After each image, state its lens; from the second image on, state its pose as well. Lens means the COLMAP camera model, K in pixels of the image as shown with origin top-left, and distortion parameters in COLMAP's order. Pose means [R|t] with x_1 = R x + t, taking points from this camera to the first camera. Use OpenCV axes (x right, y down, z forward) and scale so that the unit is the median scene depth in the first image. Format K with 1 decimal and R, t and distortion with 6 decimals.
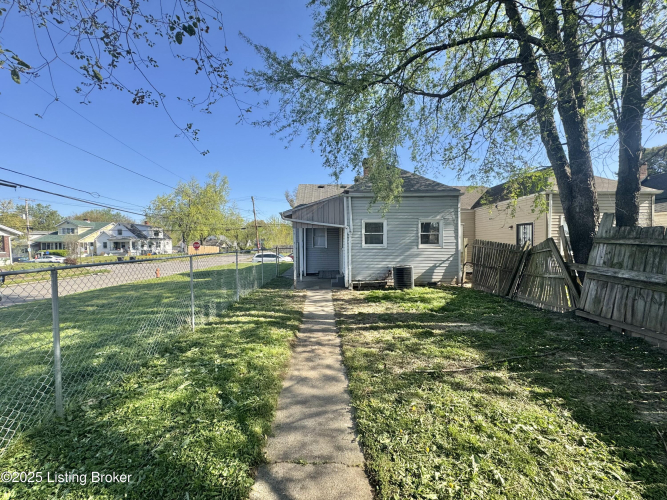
lens RADIAL K [[265.5, 0, 334.3], [0, 265.5, 250.4], [0, 0, 1]] dist [0.000082, -0.000199]
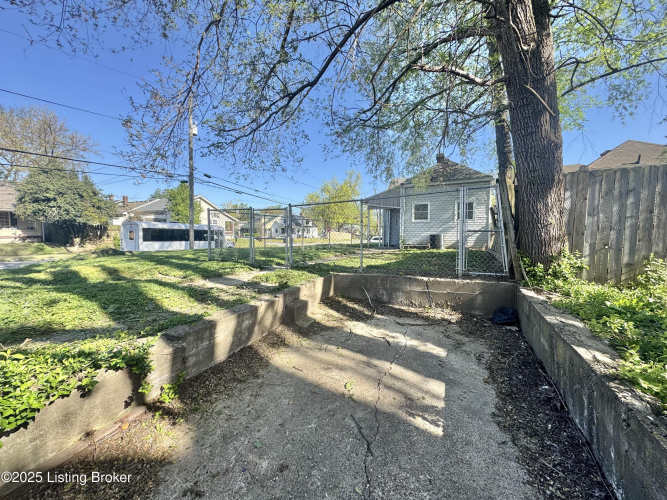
lens RADIAL K [[265.5, 0, 333.0], [0, 265.5, 250.9], [0, 0, 1]] dist [0.000082, -0.000199]
pose [[0.876487, 0.043639, -0.479444, 0.076547], [-0.024896, 0.998659, 0.045385, 0.016940], [0.480782, -0.027843, 0.876398, -0.089766]]
